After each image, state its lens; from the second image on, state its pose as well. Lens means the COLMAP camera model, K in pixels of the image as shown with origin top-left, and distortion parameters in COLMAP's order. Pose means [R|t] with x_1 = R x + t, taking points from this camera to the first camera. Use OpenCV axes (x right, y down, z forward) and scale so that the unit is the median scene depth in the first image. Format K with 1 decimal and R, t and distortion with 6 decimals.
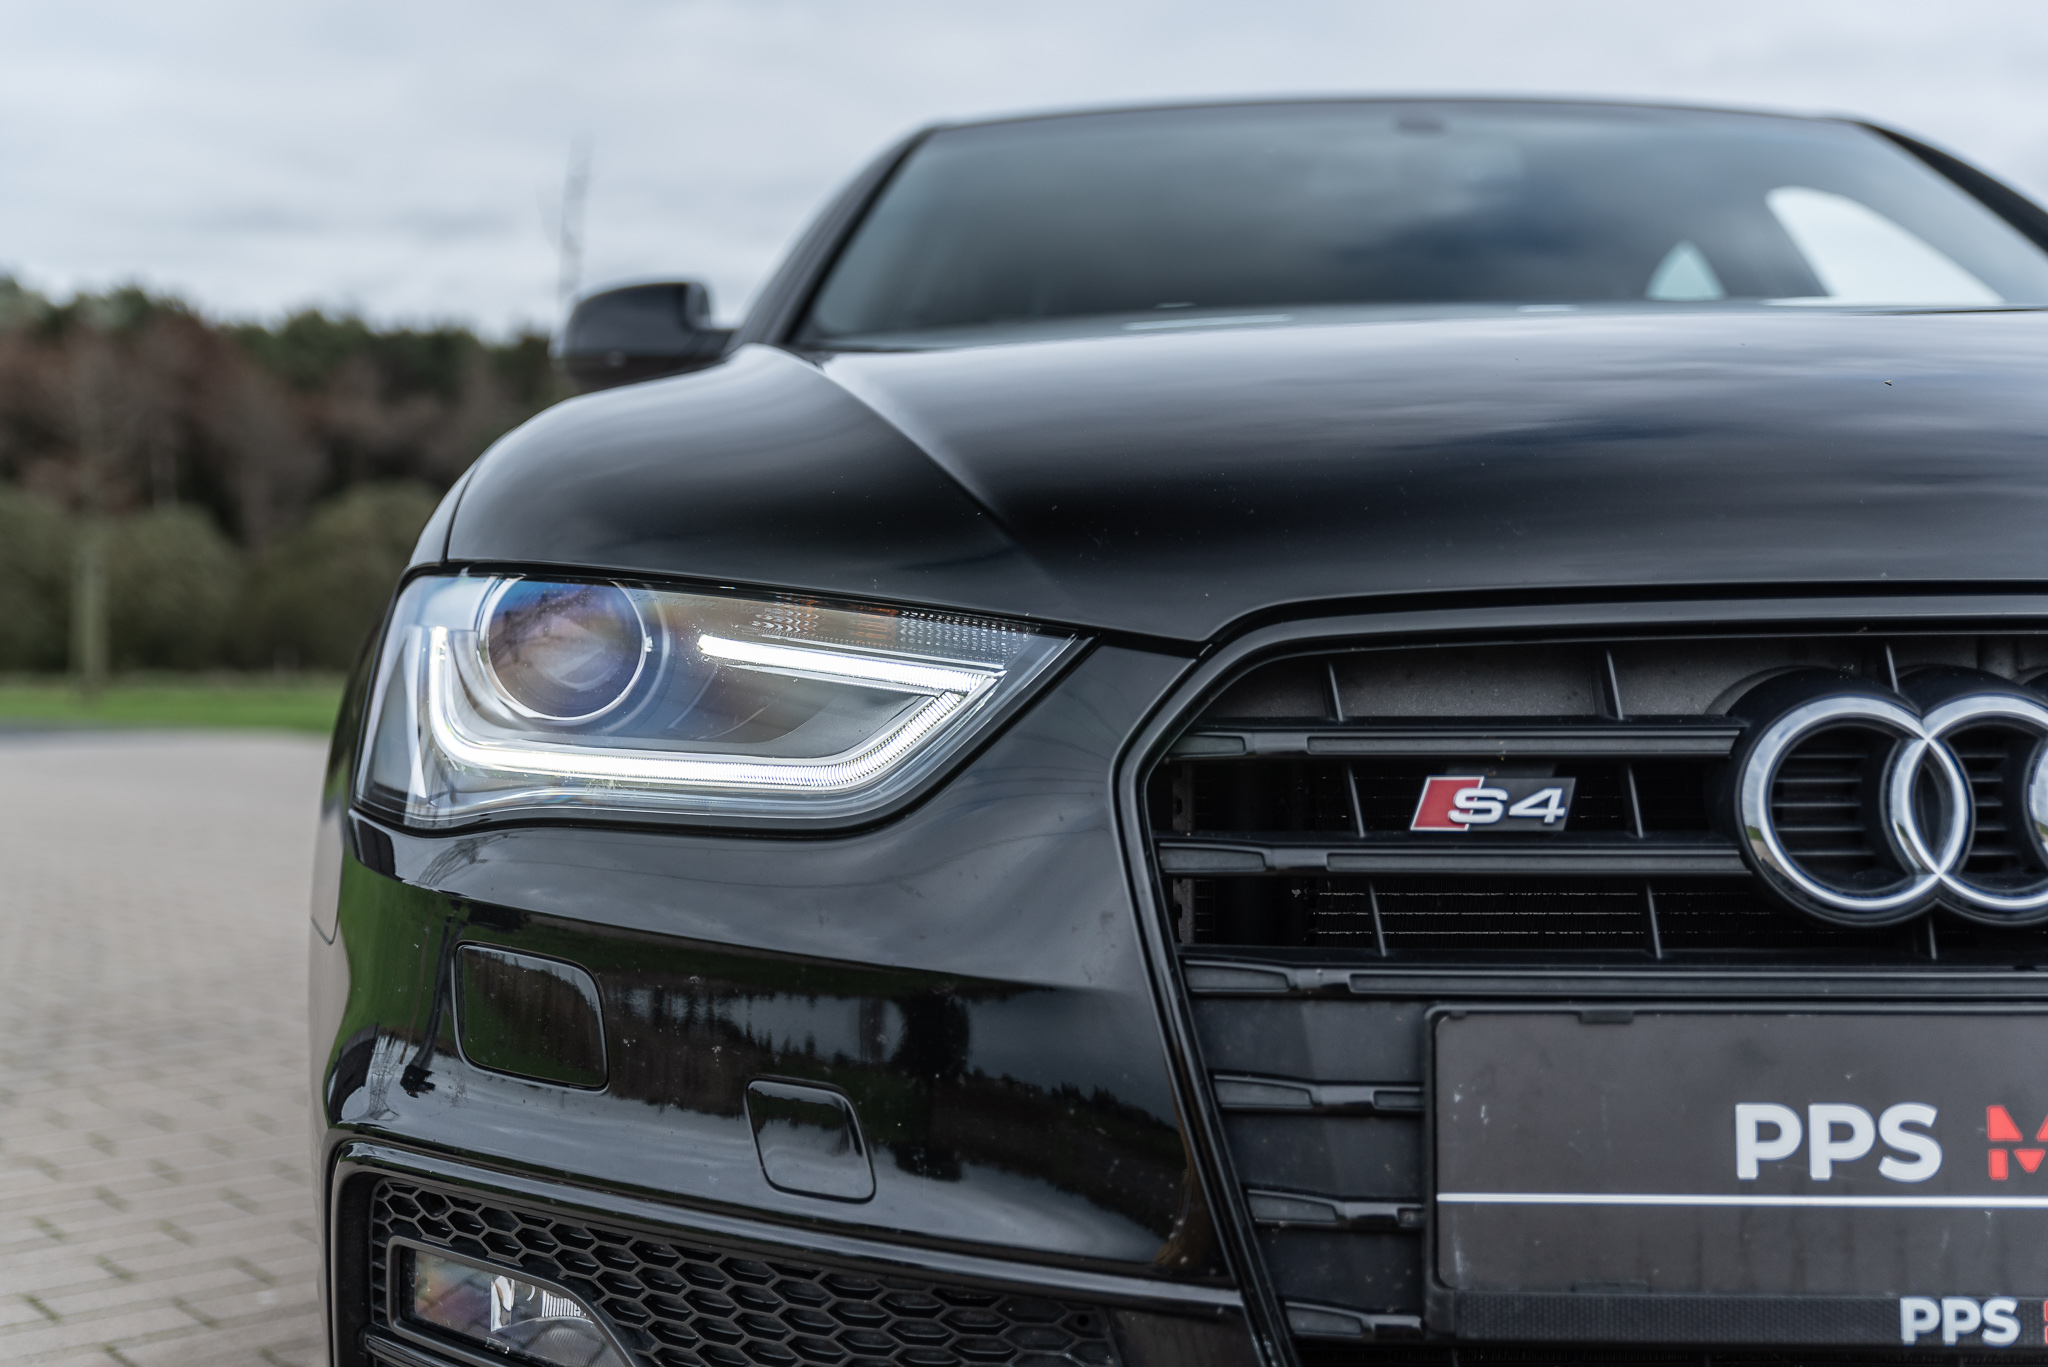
lens RADIAL K [[2528.3, 0, 1024.0], [0, 2528.3, 683.5], [0, 0, 1]] dist [-0.024547, 0.009999]
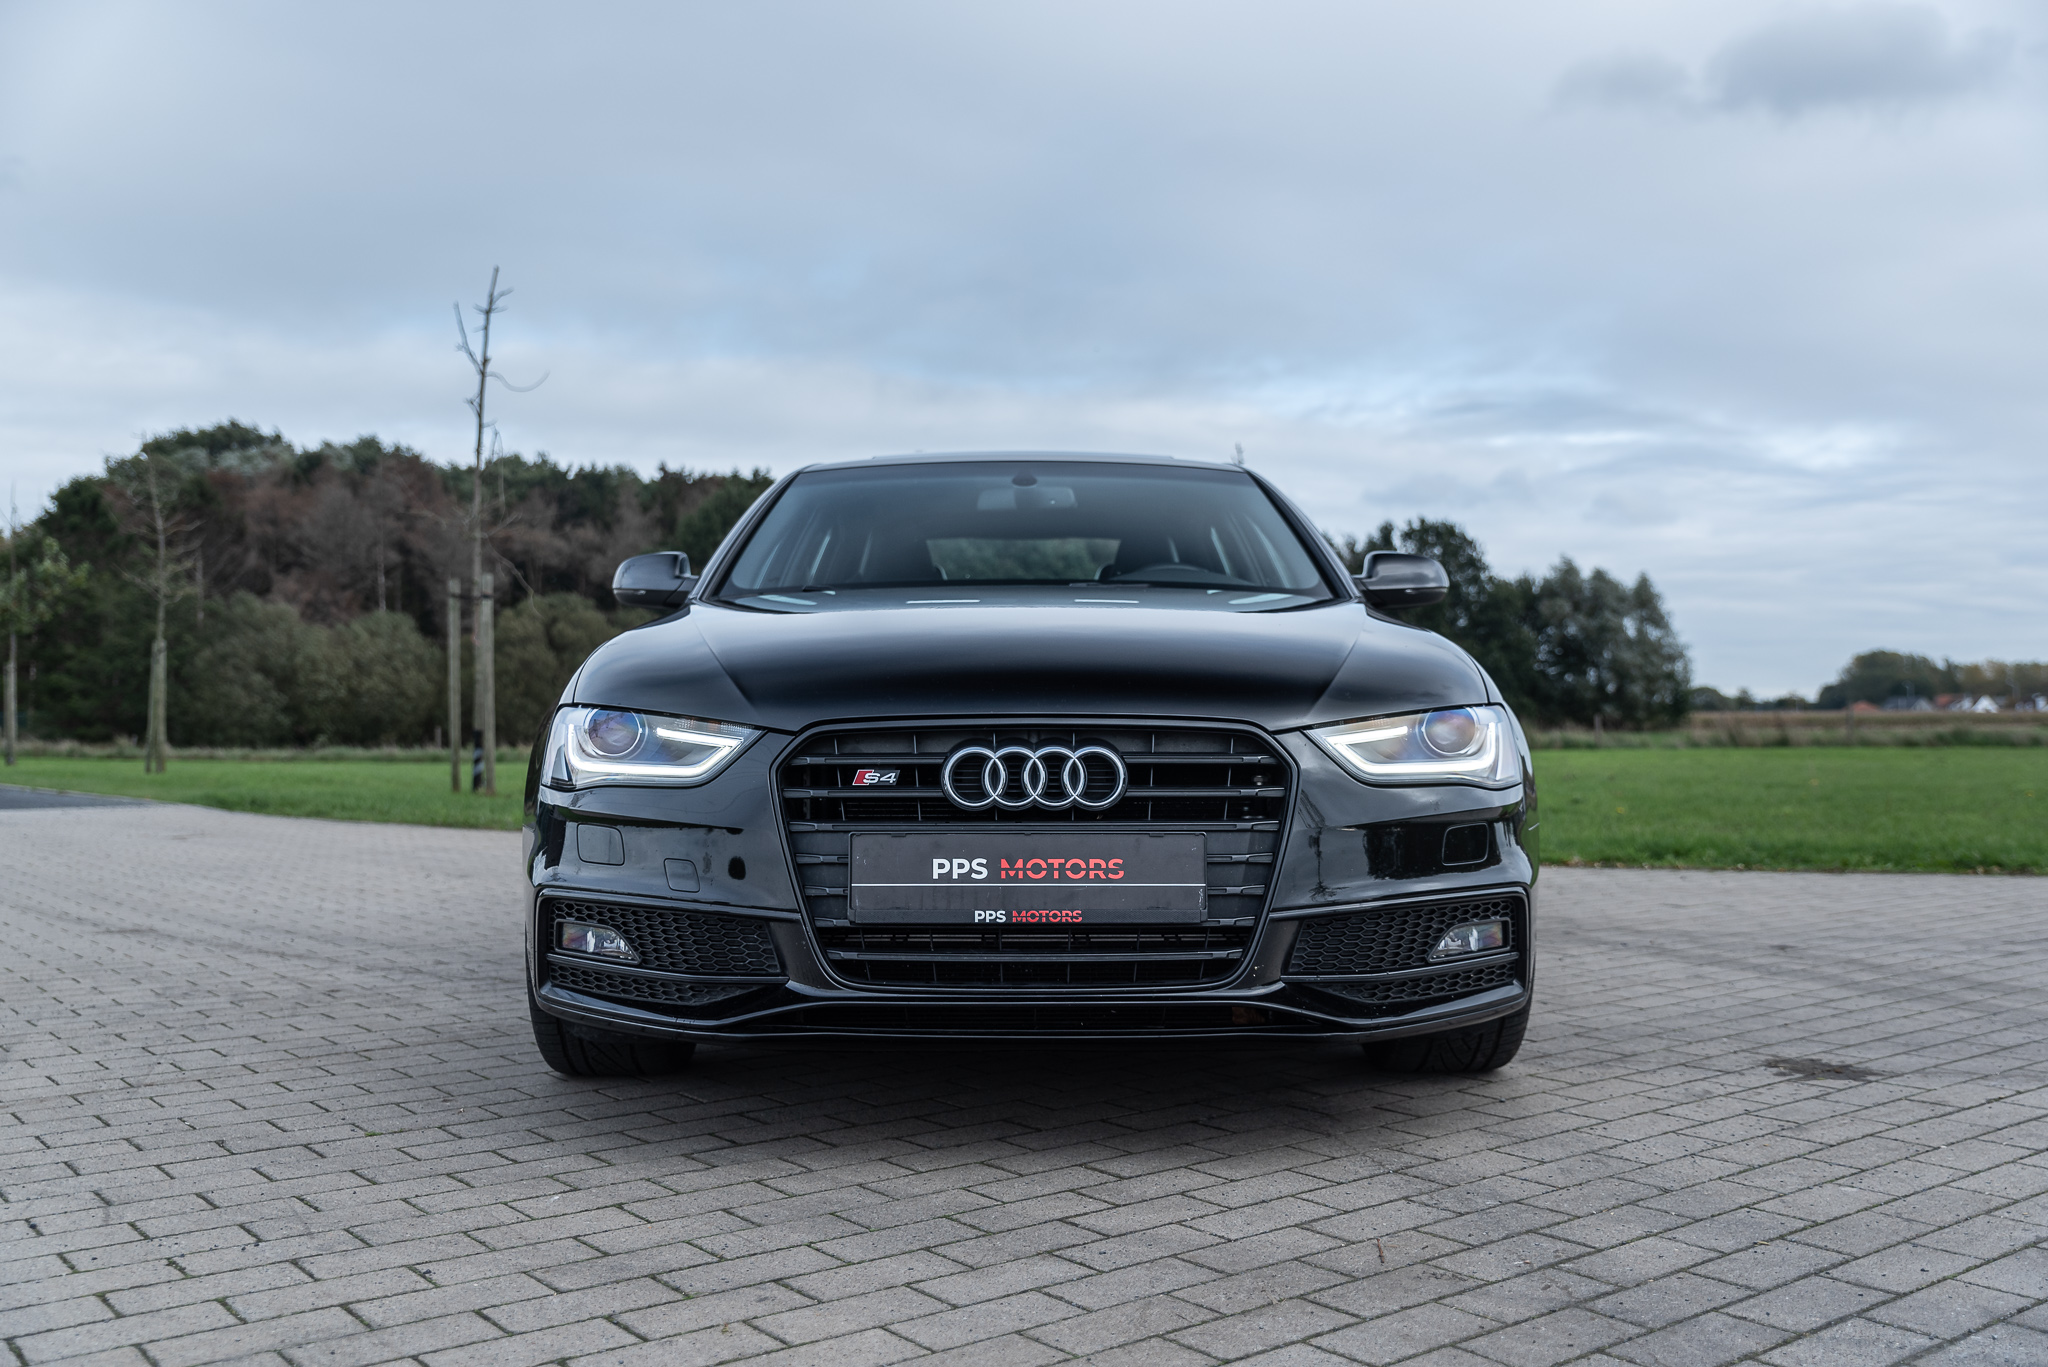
lens RADIAL K [[2009.7, 0, 1024.0], [0, 2009.7, 683.5], [0, 0, 1]] dist [0.047090, -0.004097]
pose [[0.999922, 0.000241, 0.012496, 0.357362], [0.000166, 0.999470, -0.032546, 0.007829], [-0.012497, 0.032545, 0.999392, -1.813572]]
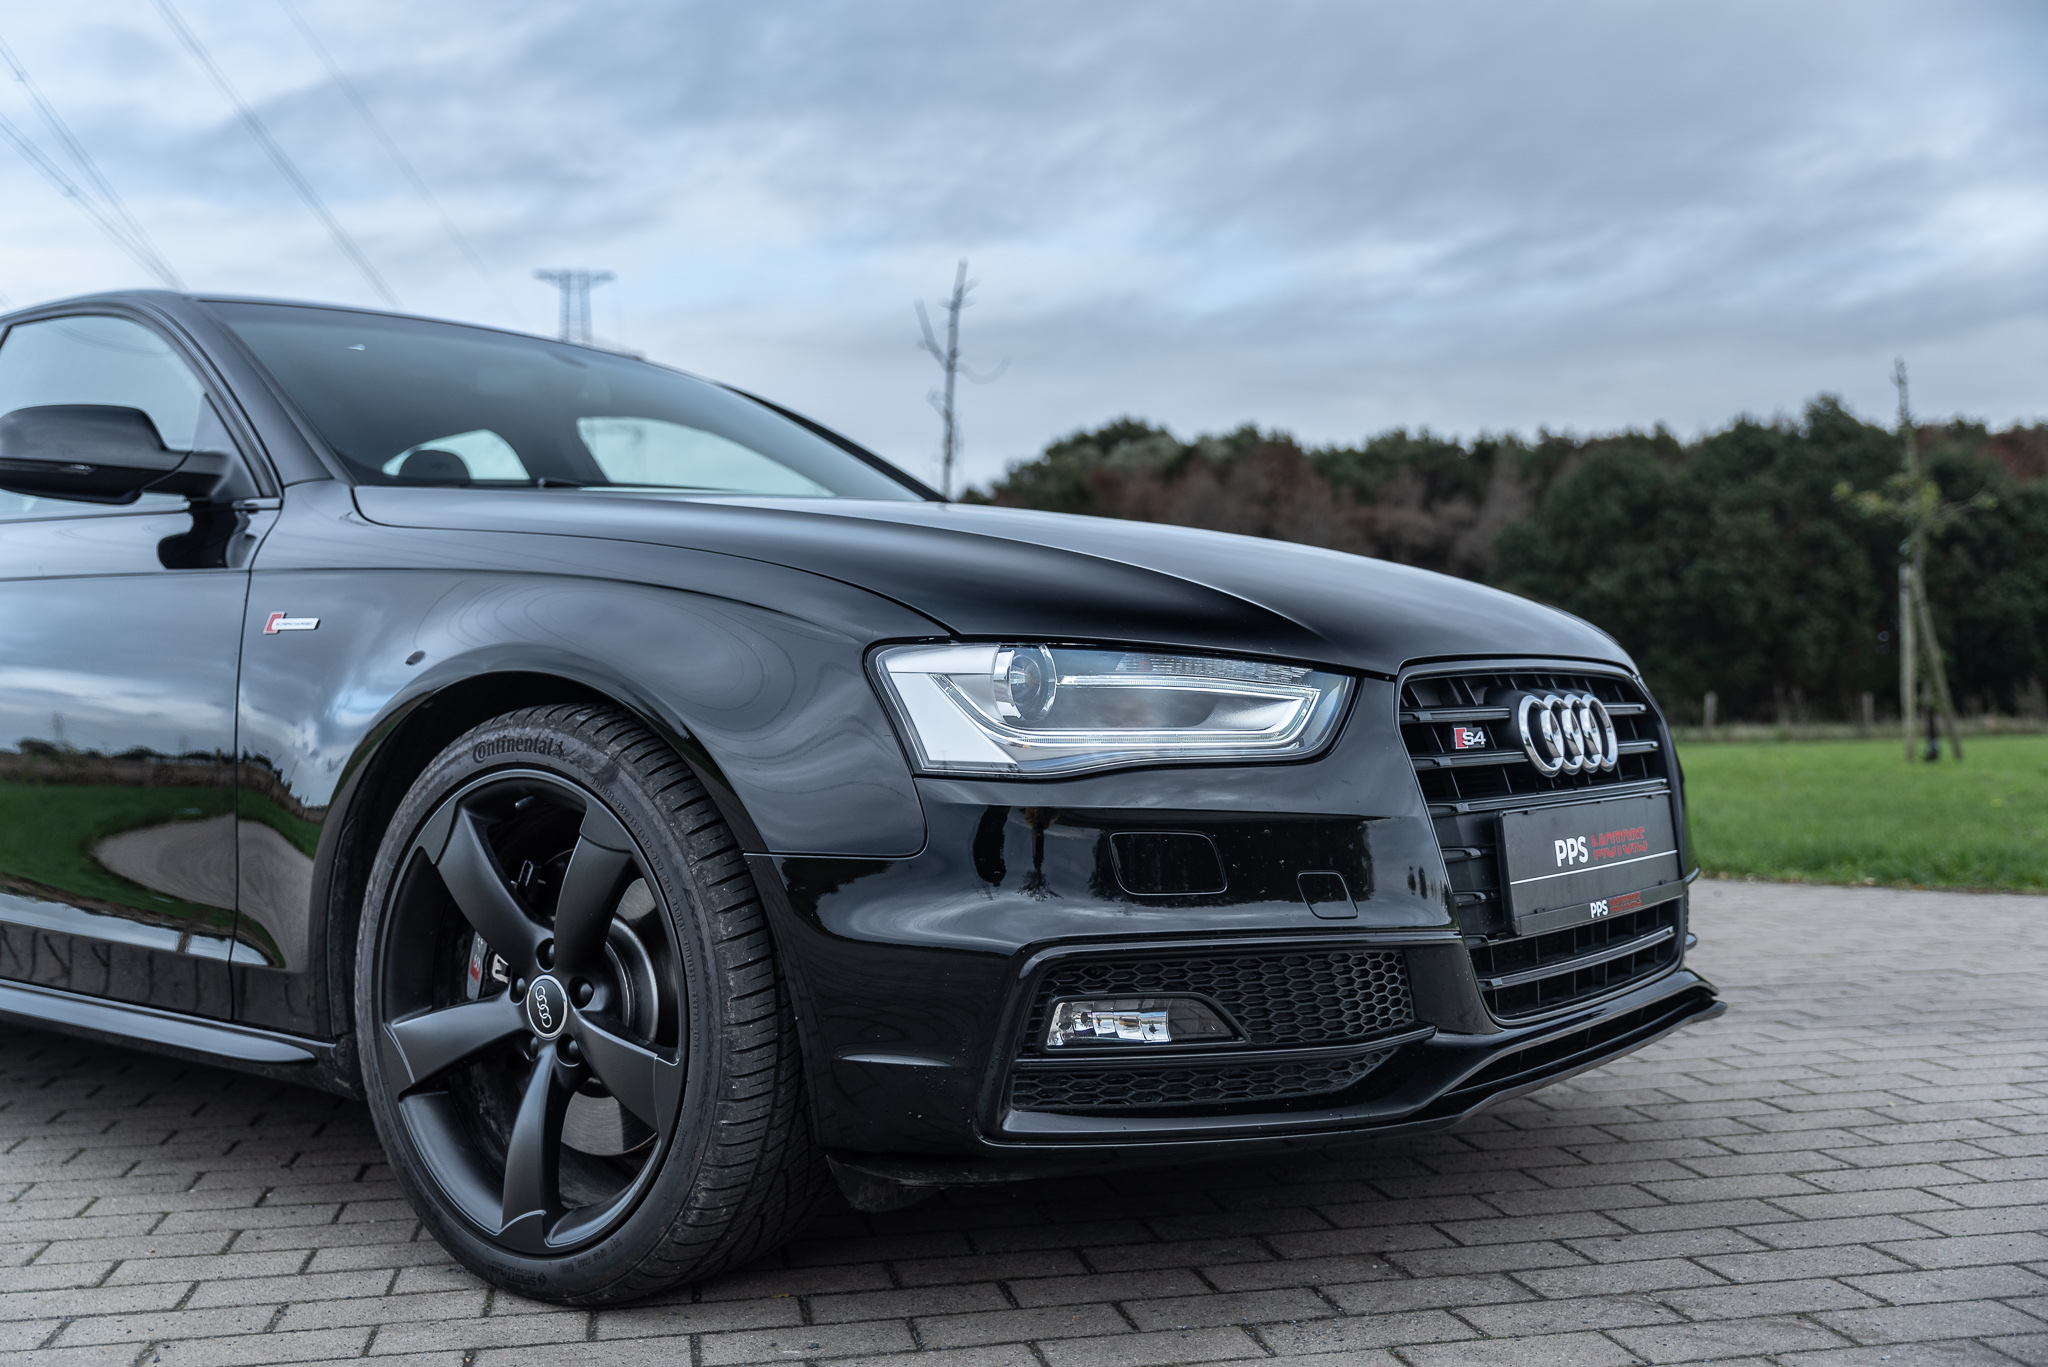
lens RADIAL K [[2037.4, 0, 1120.2], [0, 2037.4, 686.3], [0, 0, 1]] dist [0.001380, -0.011871]
pose [[0.550335, 0.001281, 0.834943, -1.754107], [0.034923, 0.999088, -0.024552, 0.033460], [-0.834213, 0.042671, 0.549789, 0.150356]]
